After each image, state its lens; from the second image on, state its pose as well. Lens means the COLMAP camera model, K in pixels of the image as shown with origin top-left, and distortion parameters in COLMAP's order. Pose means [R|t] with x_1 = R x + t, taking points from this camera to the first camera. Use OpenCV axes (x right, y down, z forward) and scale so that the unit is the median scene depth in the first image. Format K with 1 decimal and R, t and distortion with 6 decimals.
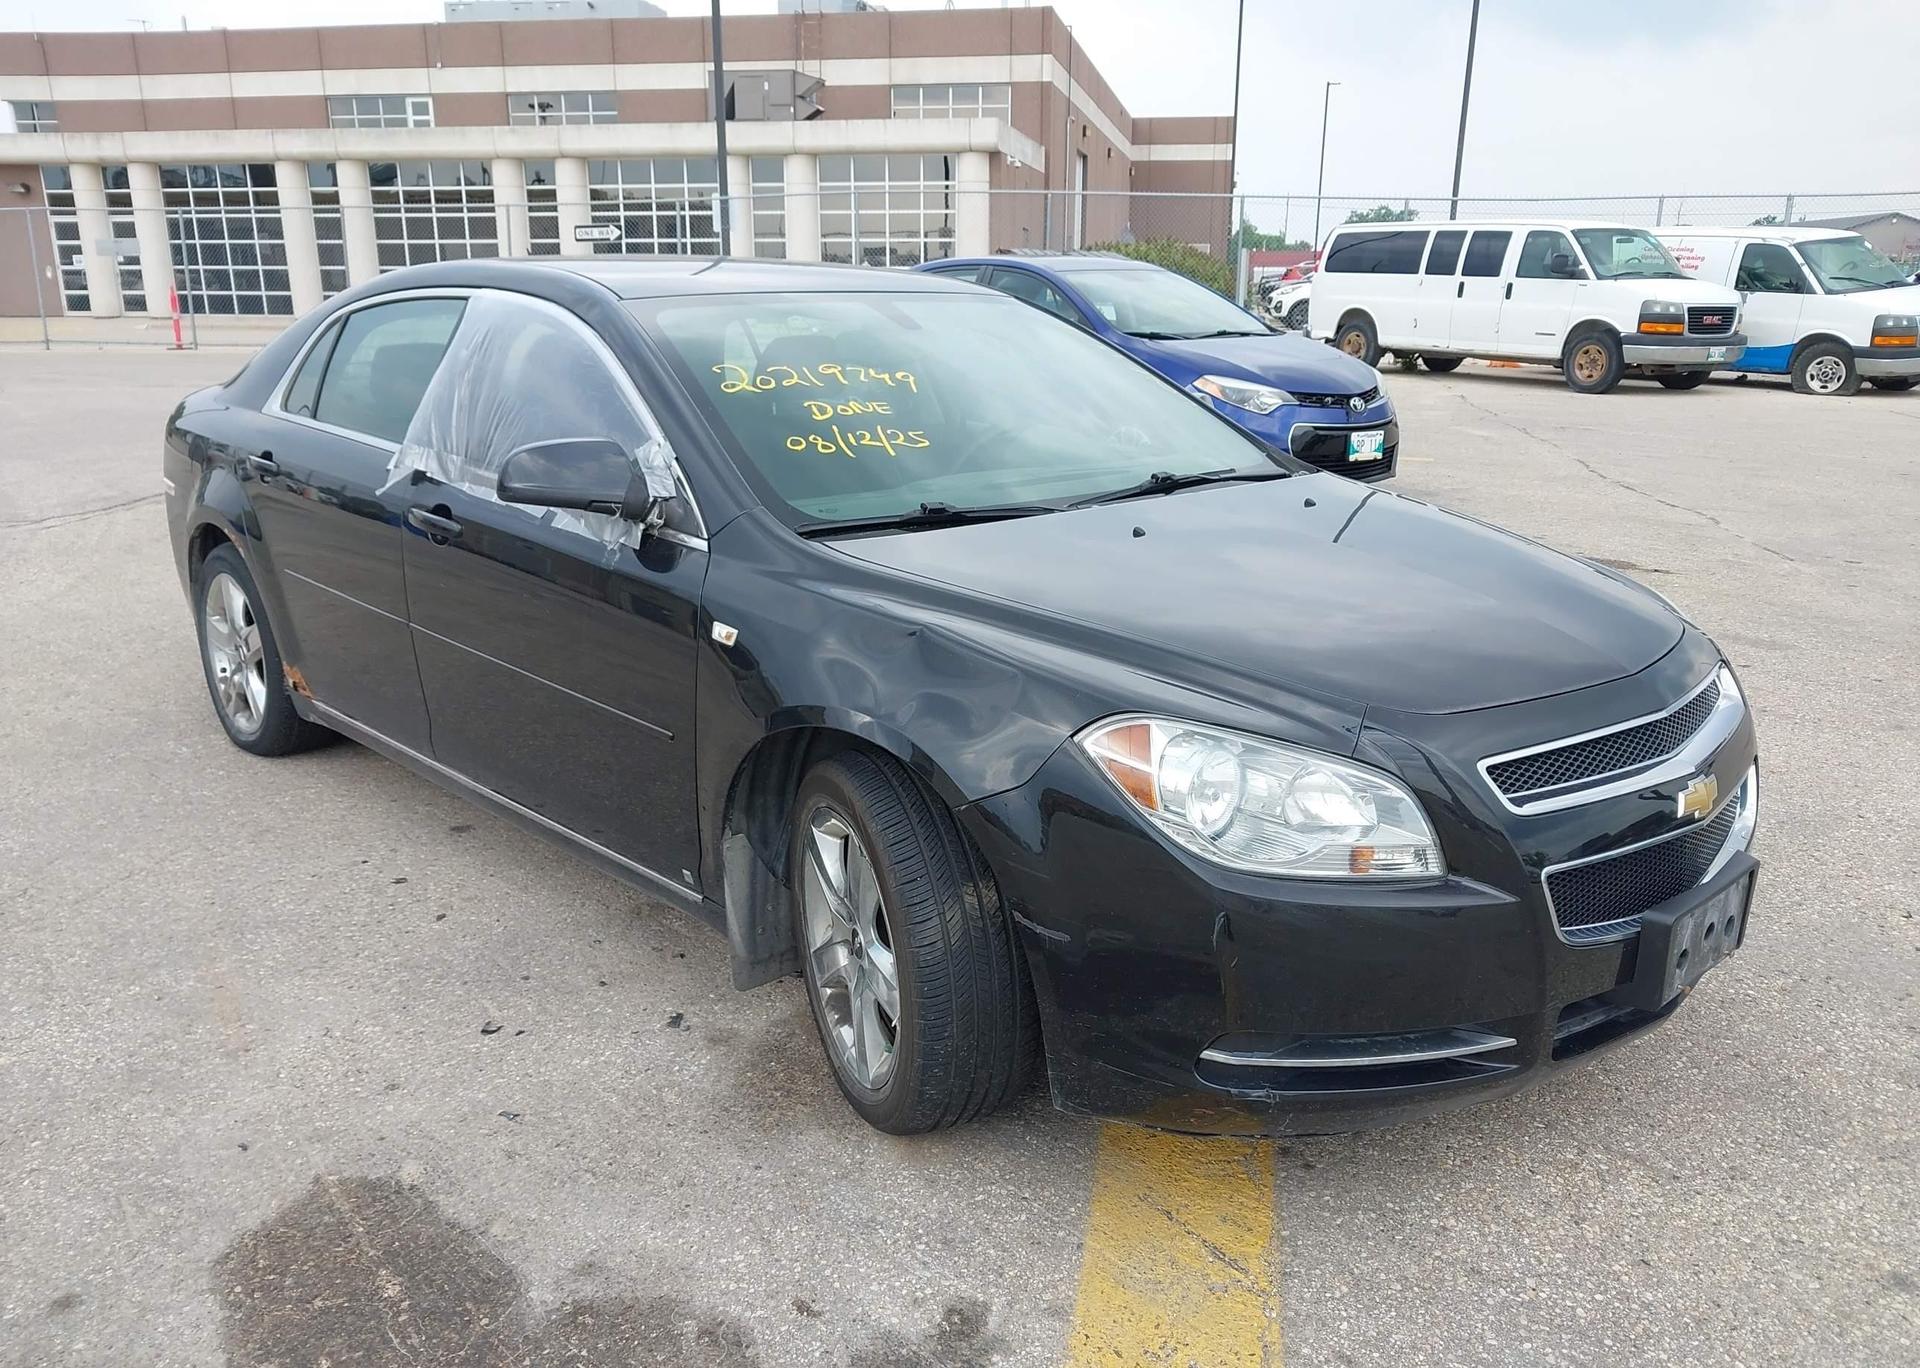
lens RADIAL K [[1536.0, 0, 939.3], [0, 1536.0, 704.5], [0, 0, 1]] dist [0.009045, -0.010005]
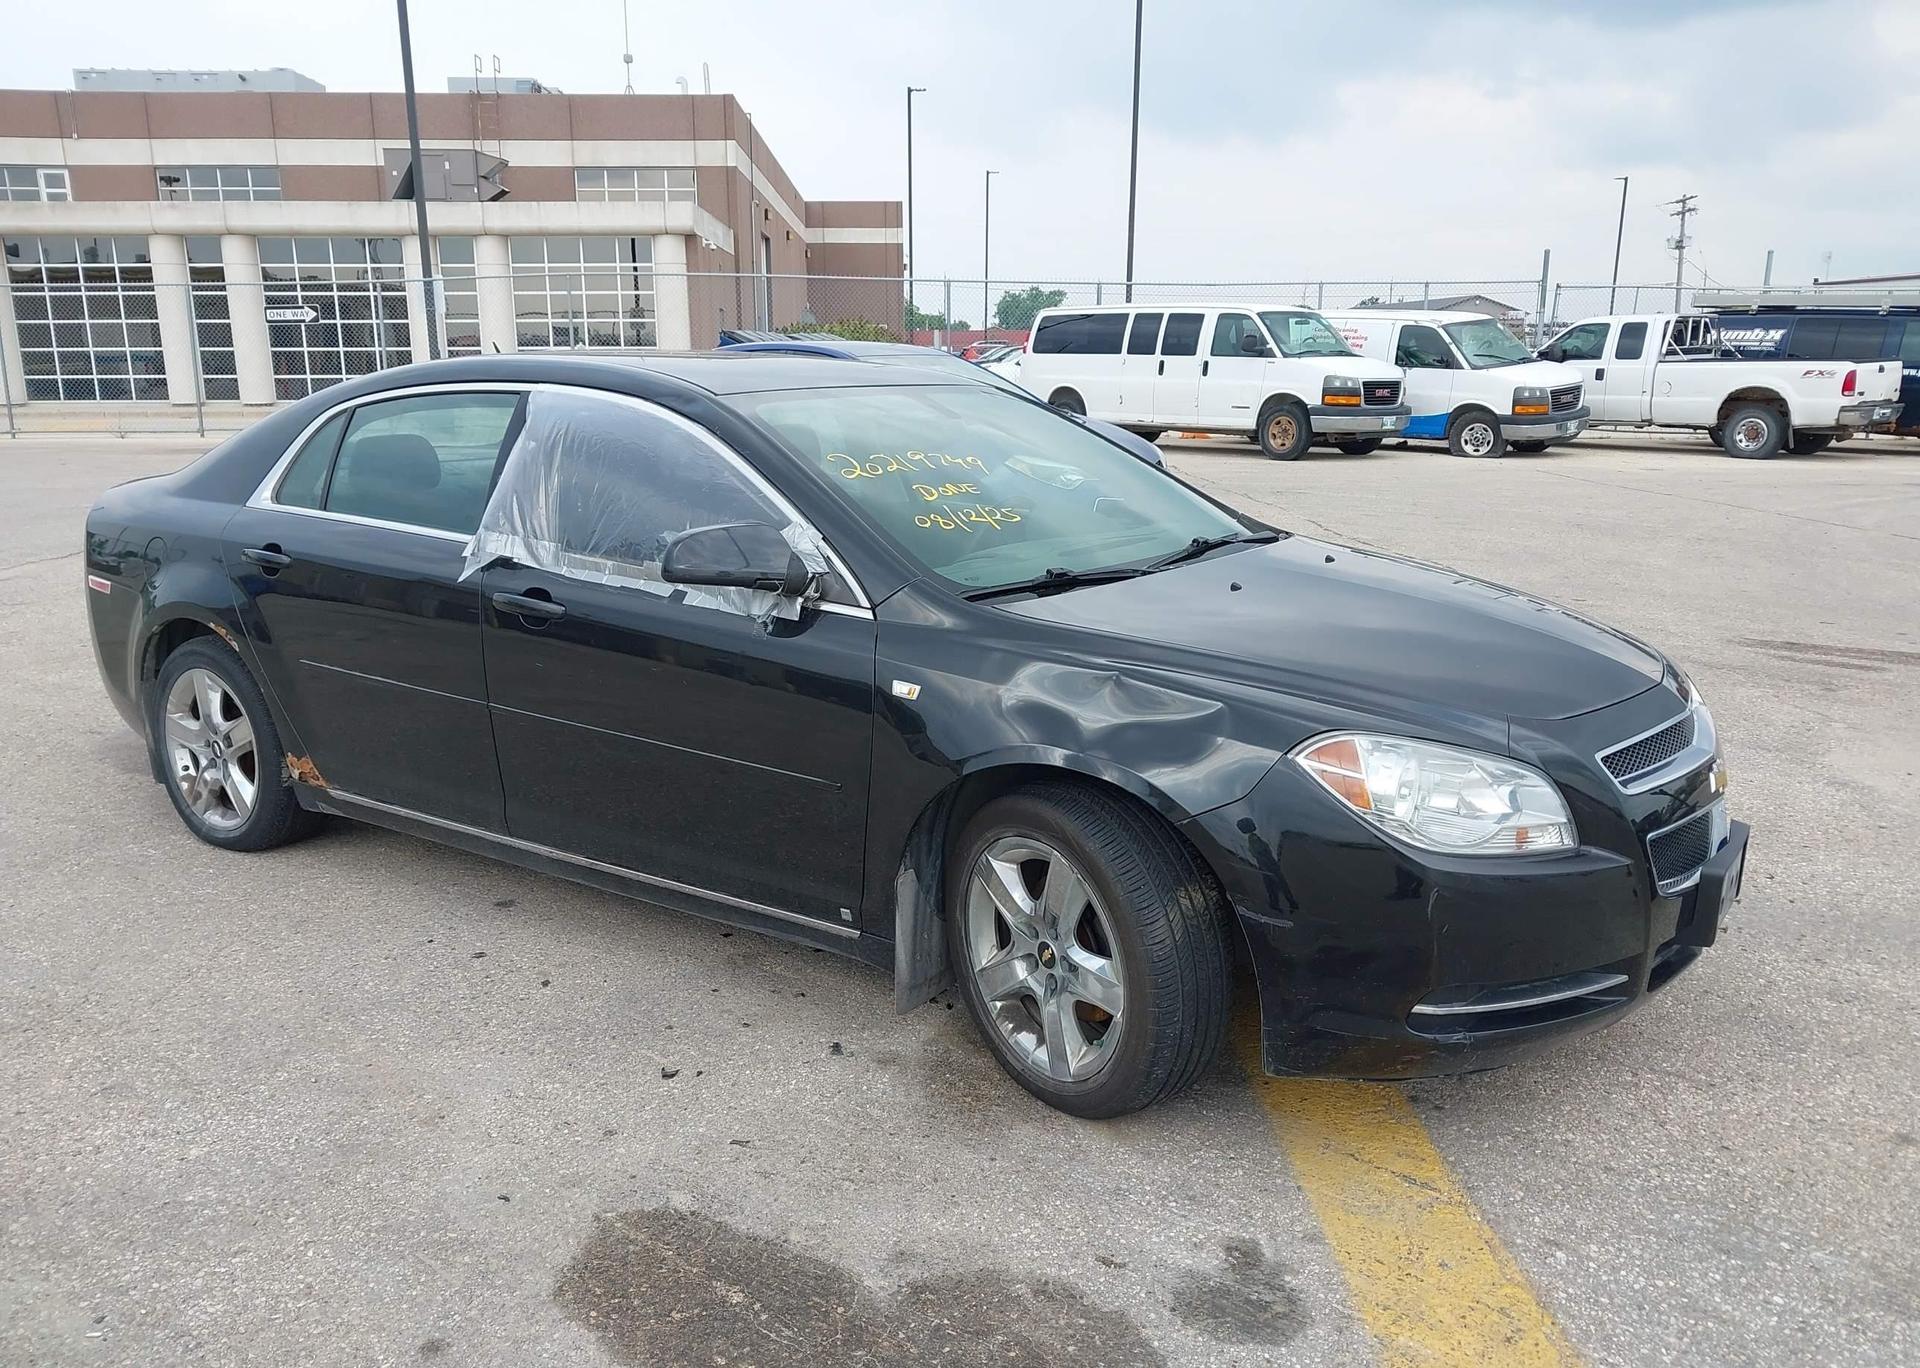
lens RADIAL K [[1536.0, 0, 944.7], [0, 1536.0, 698.6], [0, 0, 1]] dist [0.009045, -0.010005]
pose [[0.977433, -0.050713, 0.205069, -0.290344], [0.061088, 0.997136, -0.044580, 0.010002], [-0.202221, 0.056102, 0.977732, -0.087098]]
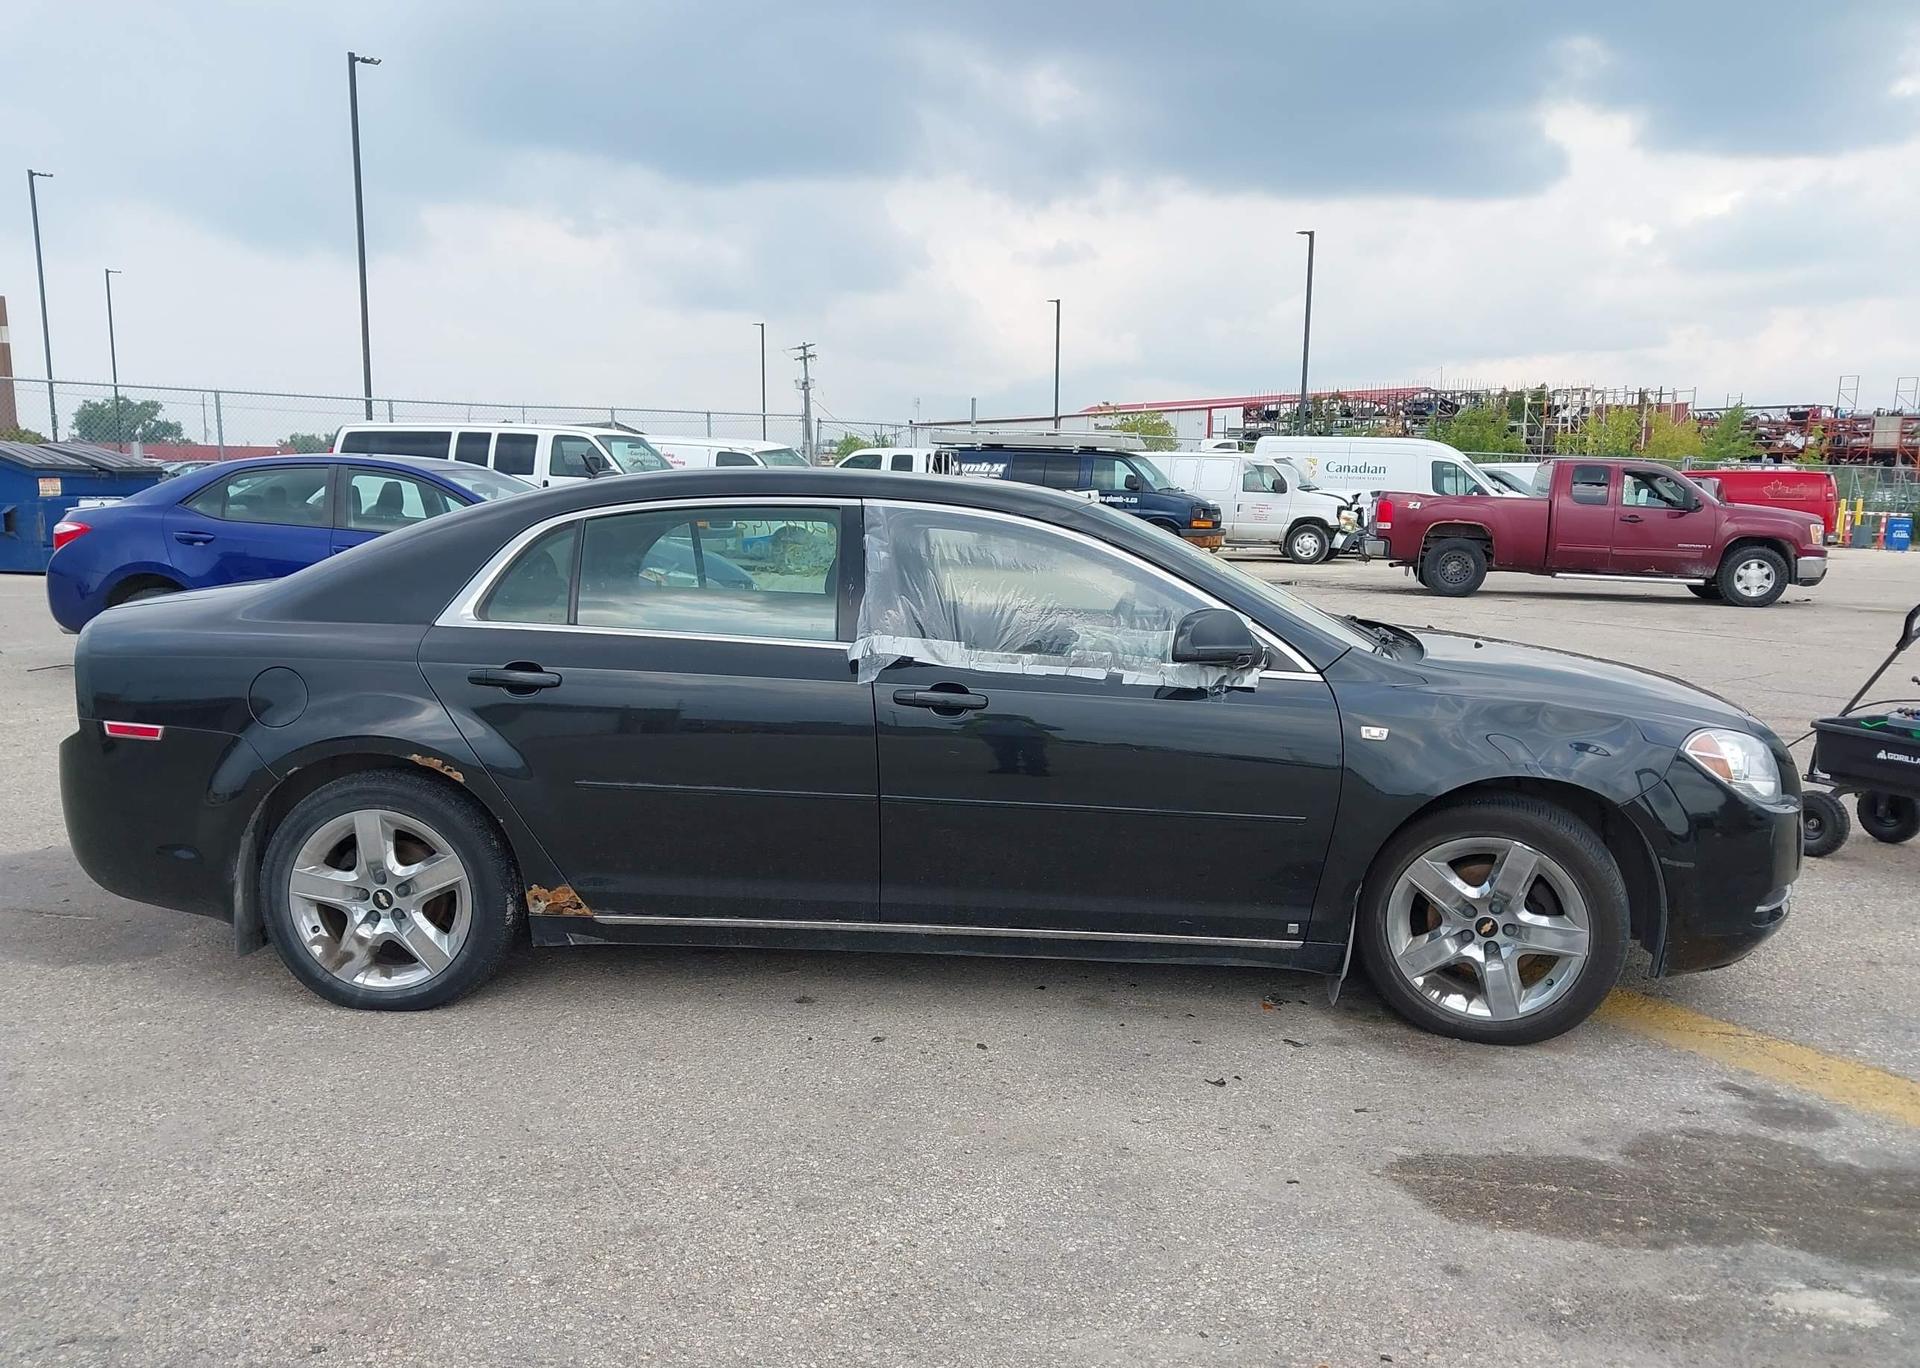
lens RADIAL K [[1536.0, 0, 960.1], [0, 1536.0, 677.8], [0, 0, 1]] dist [0.009045, -0.010005]
pose [[0.716963, -0.080770, 0.692416, -1.193747], [0.174979, 0.982317, -0.066595, -0.060540], [-0.674794, 0.168905, 0.718418, 0.184411]]
